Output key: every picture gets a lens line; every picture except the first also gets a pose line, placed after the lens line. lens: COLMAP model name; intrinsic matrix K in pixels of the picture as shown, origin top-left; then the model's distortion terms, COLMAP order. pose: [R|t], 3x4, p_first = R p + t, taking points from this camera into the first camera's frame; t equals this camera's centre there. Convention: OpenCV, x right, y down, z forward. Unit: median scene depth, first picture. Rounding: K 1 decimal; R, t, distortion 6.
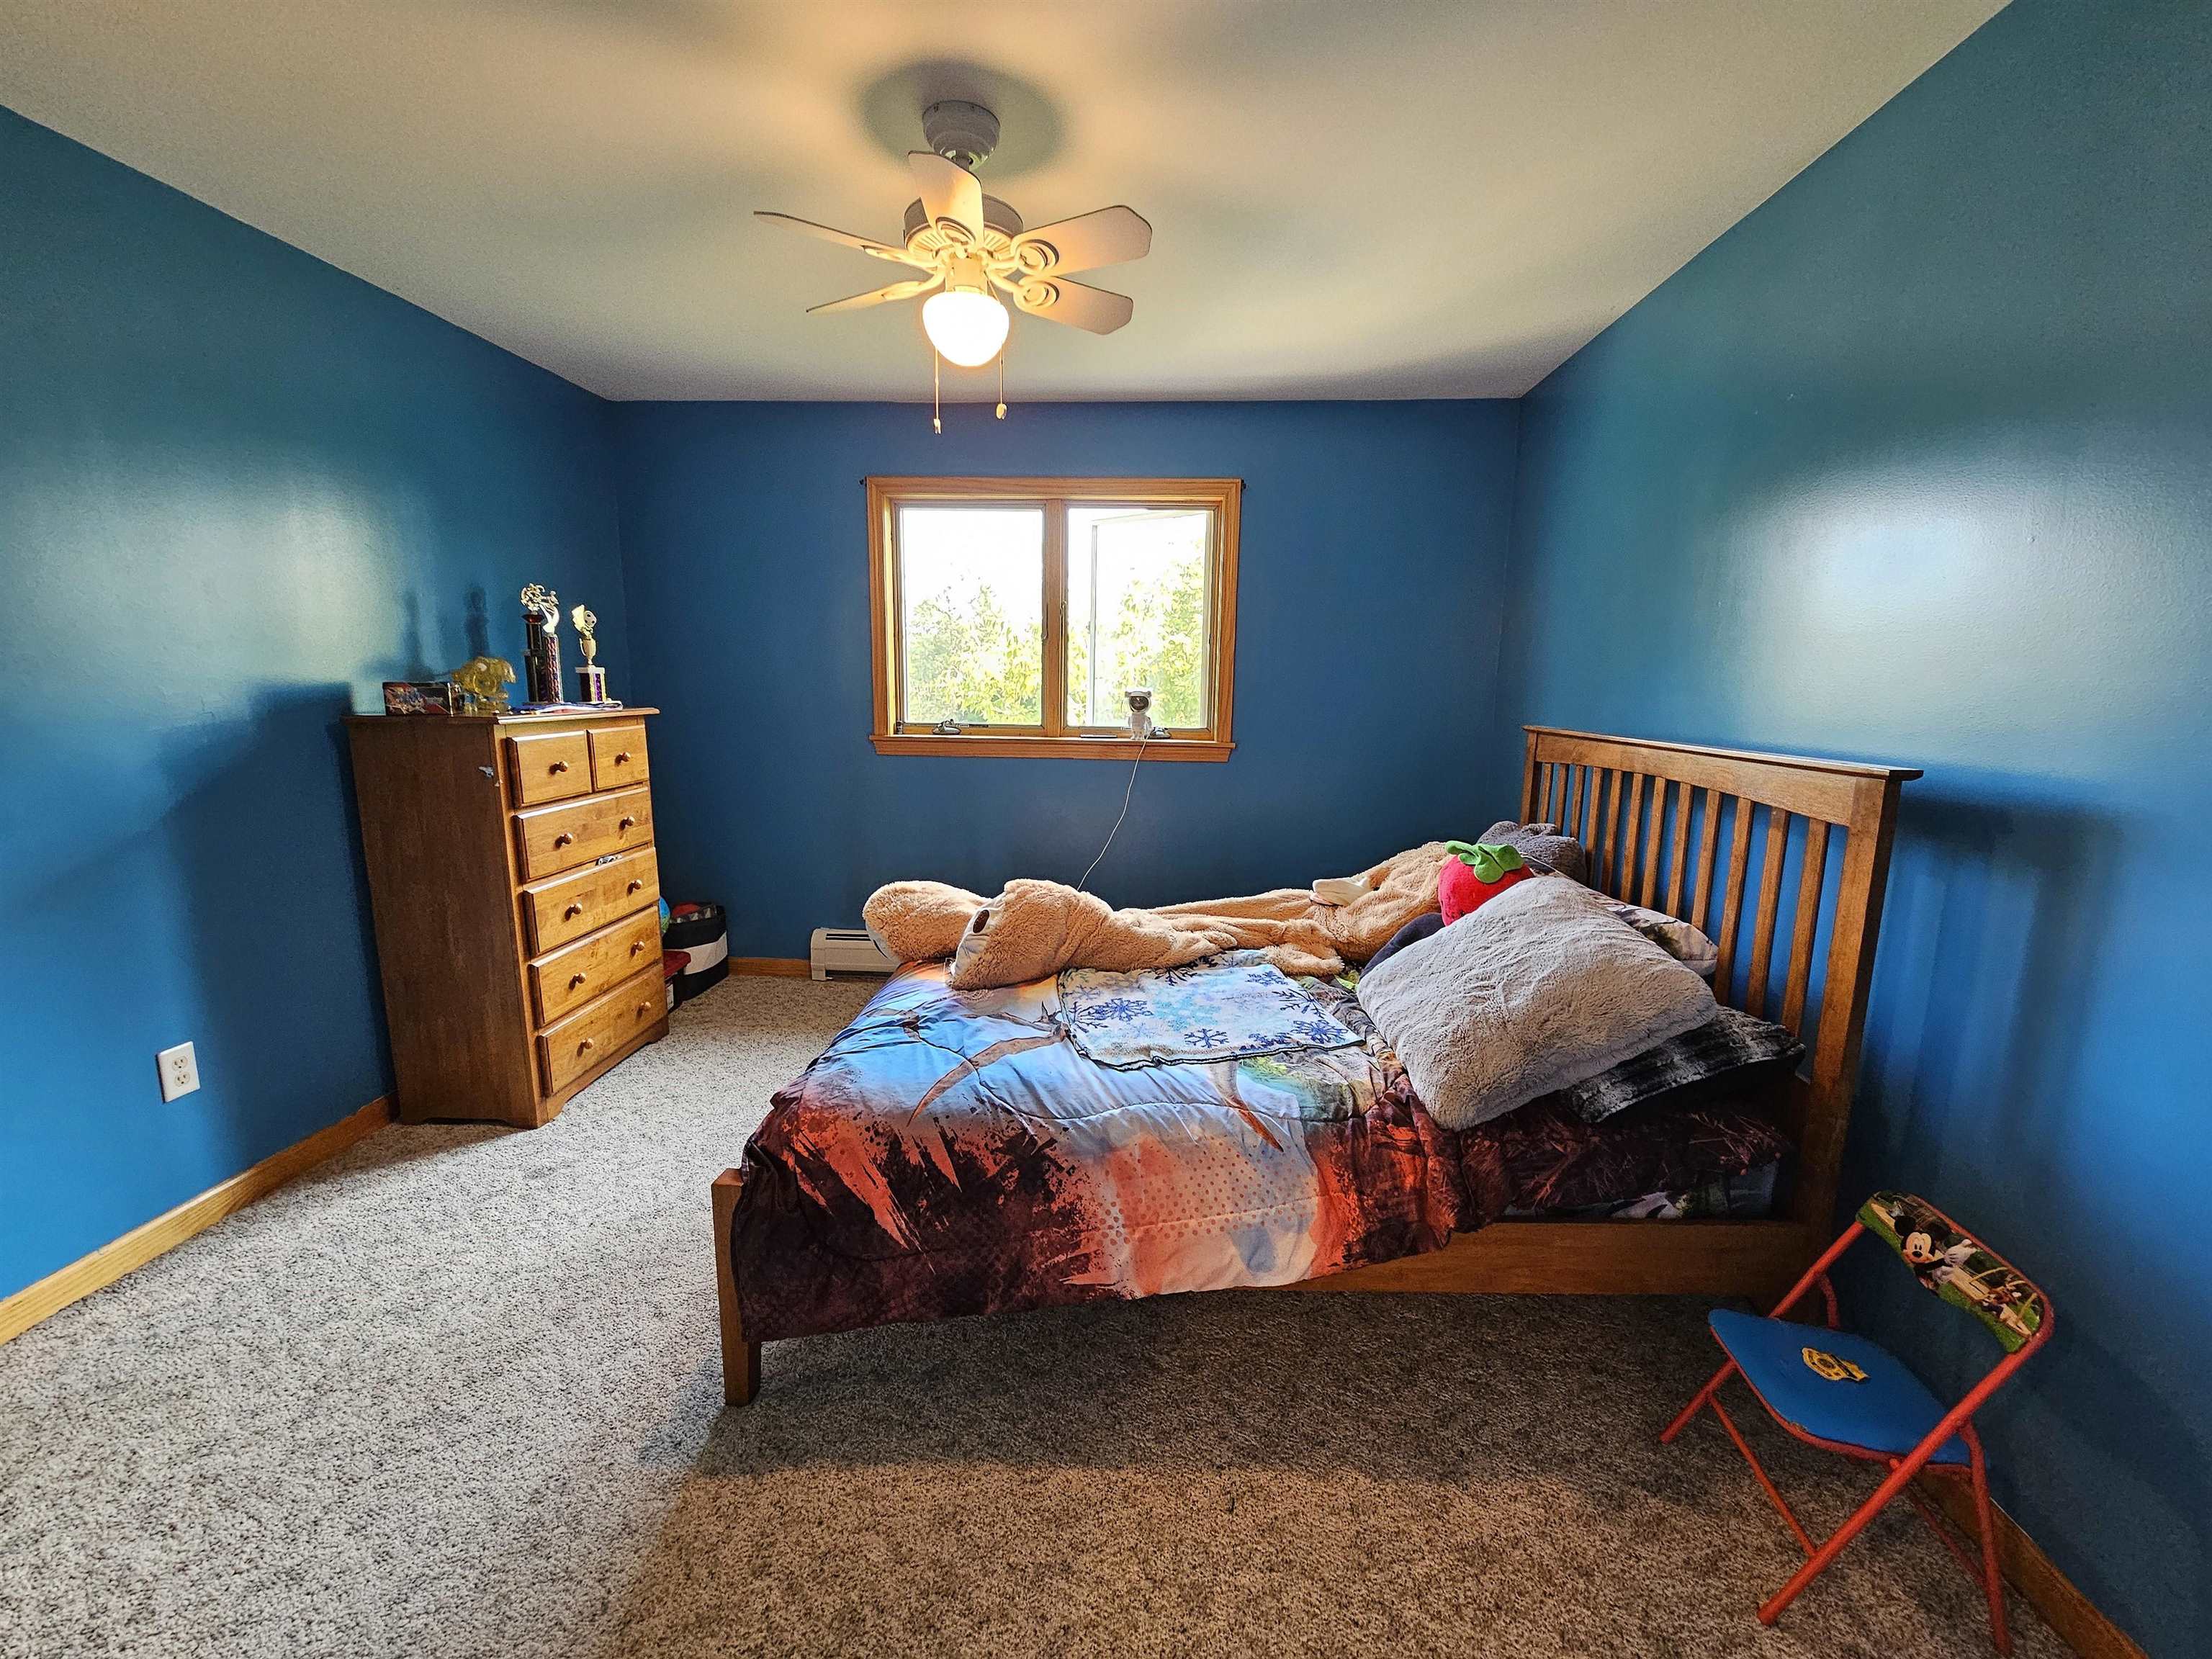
lens RADIAL K [[902.2, 0, 1111.4], [0, 902.2, 828.1], [0, 0, 1]] dist [0.003736, 0.001145]
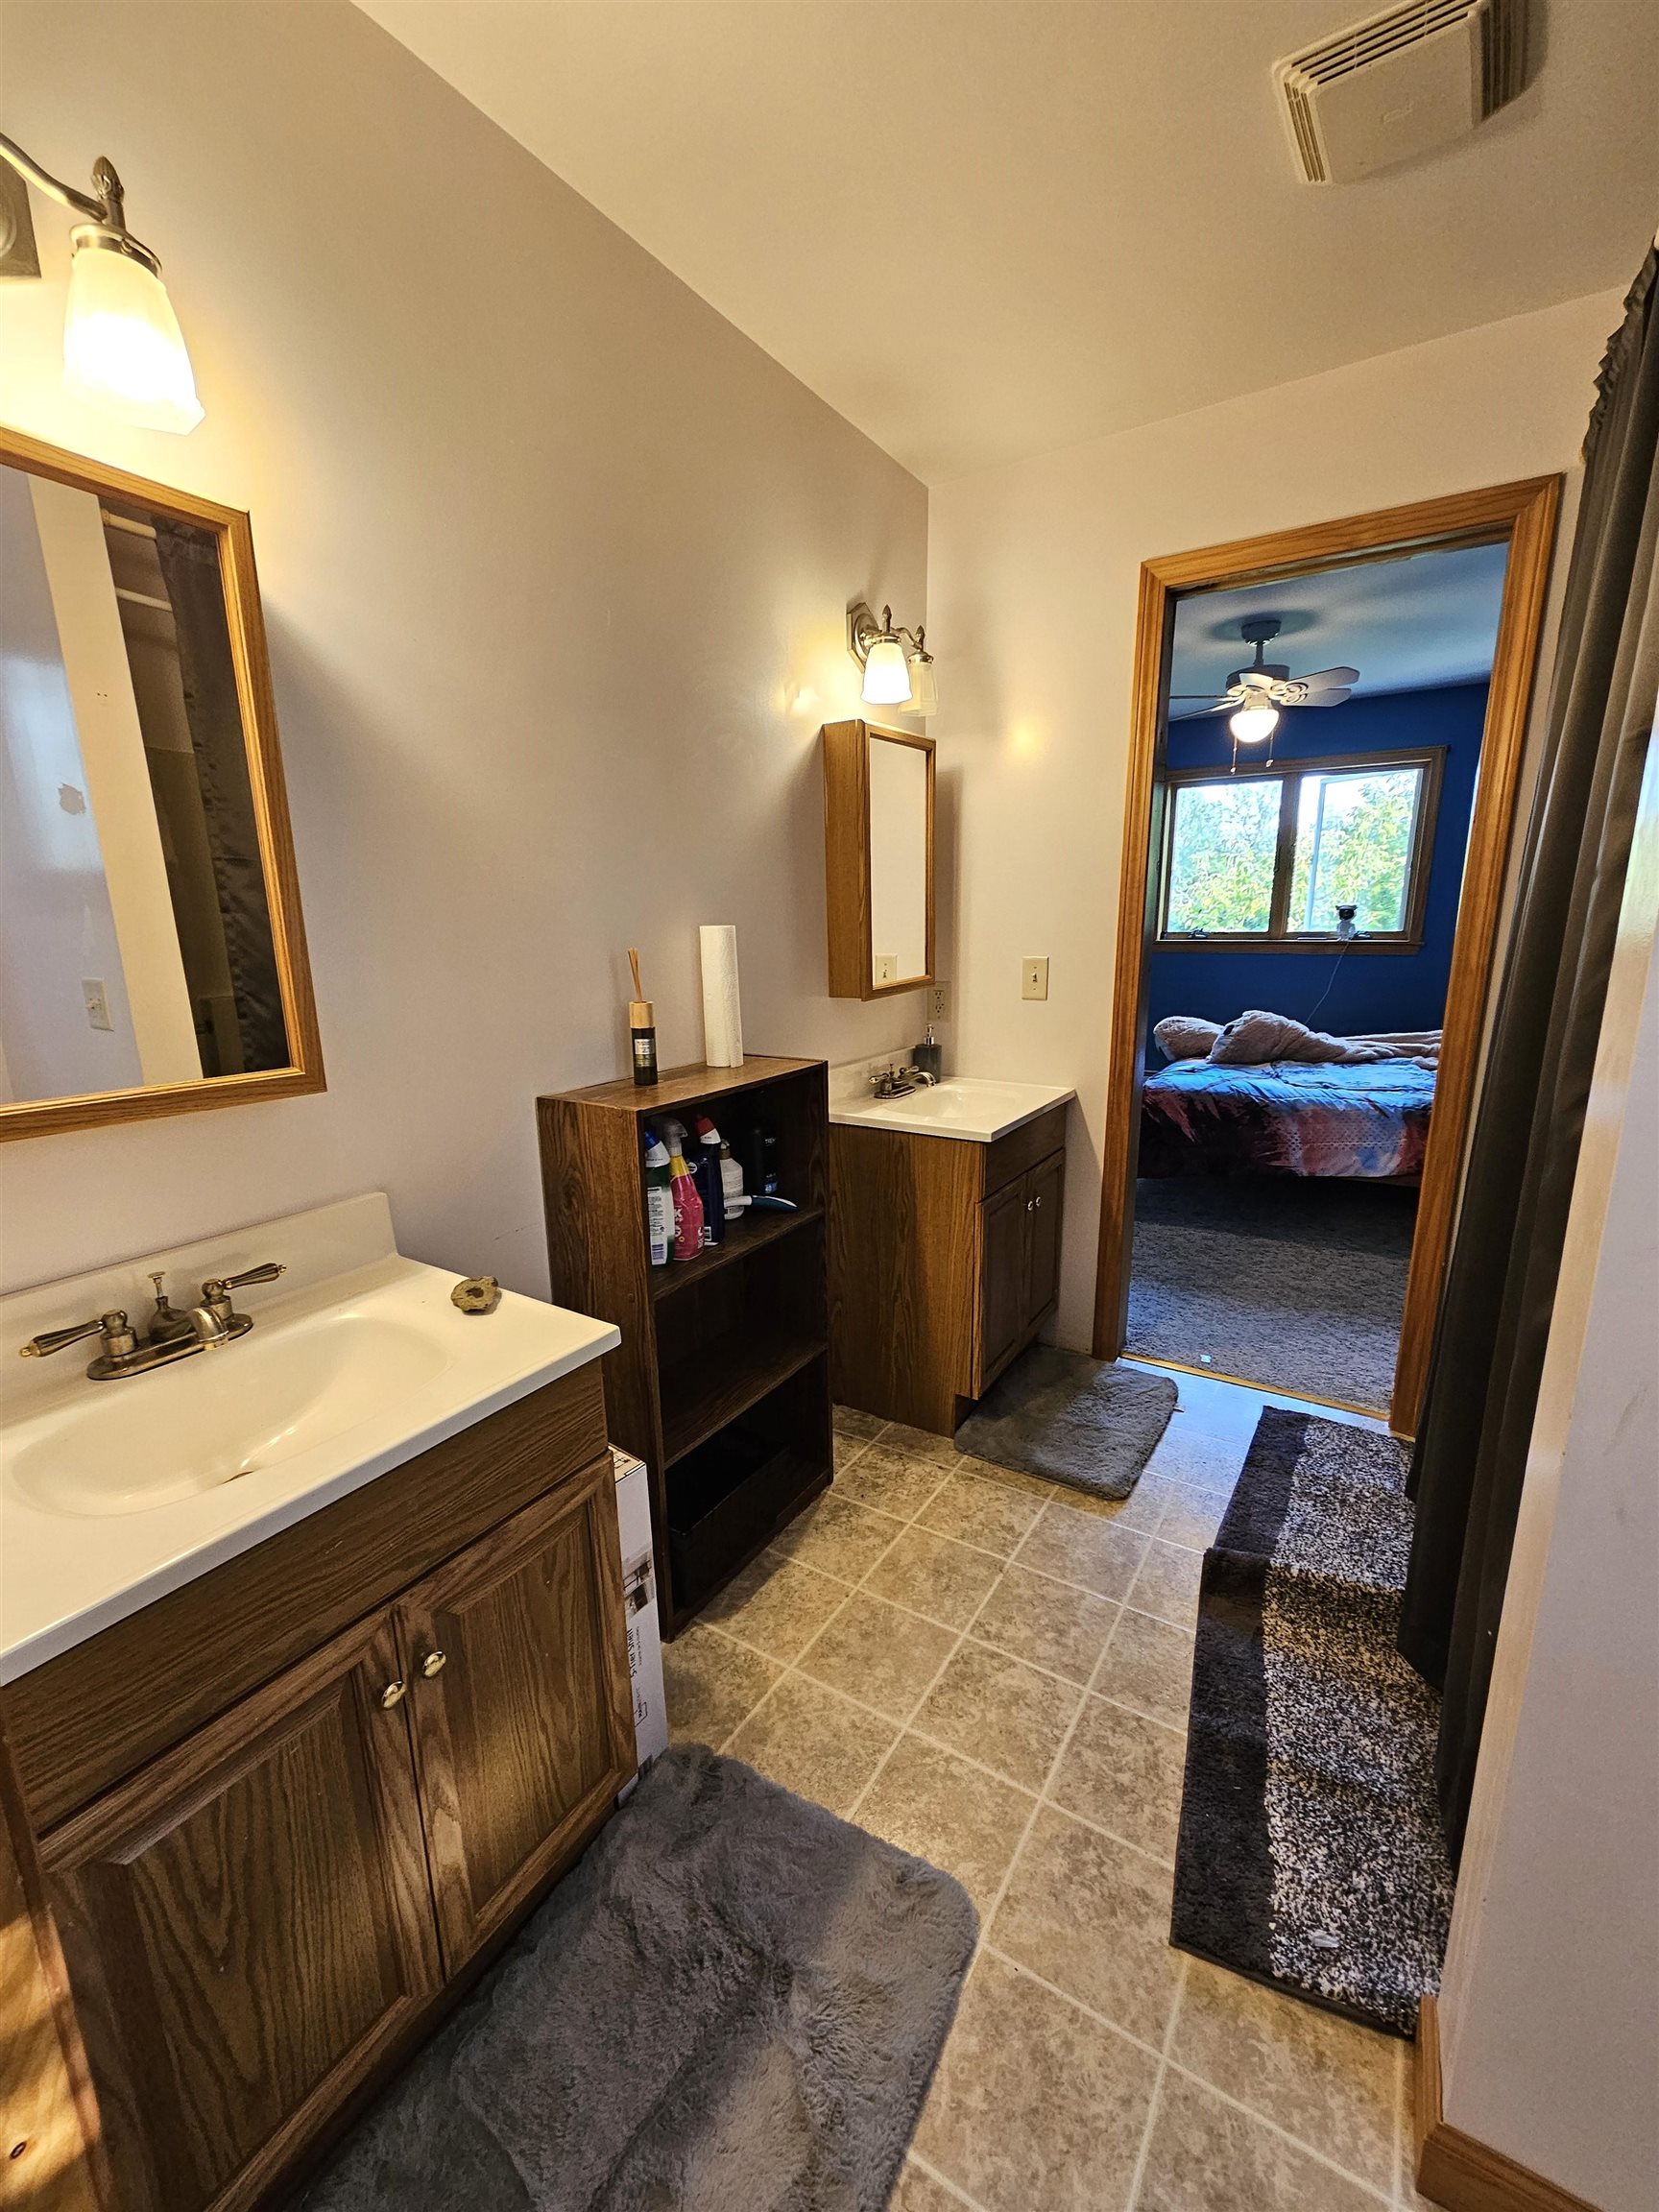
lens RADIAL K [[902.2, 0, 832.8], [0, 902.2, 1119.5], [0, 0, 1]] dist [0.003736, 0.001145]
pose [[0.876188, 0.080975, -0.475119, 0.038804], [-0.052108, 0.995923, 0.073641, 0.191002], [0.479144, -0.039766, 0.876835, -1.012890]]
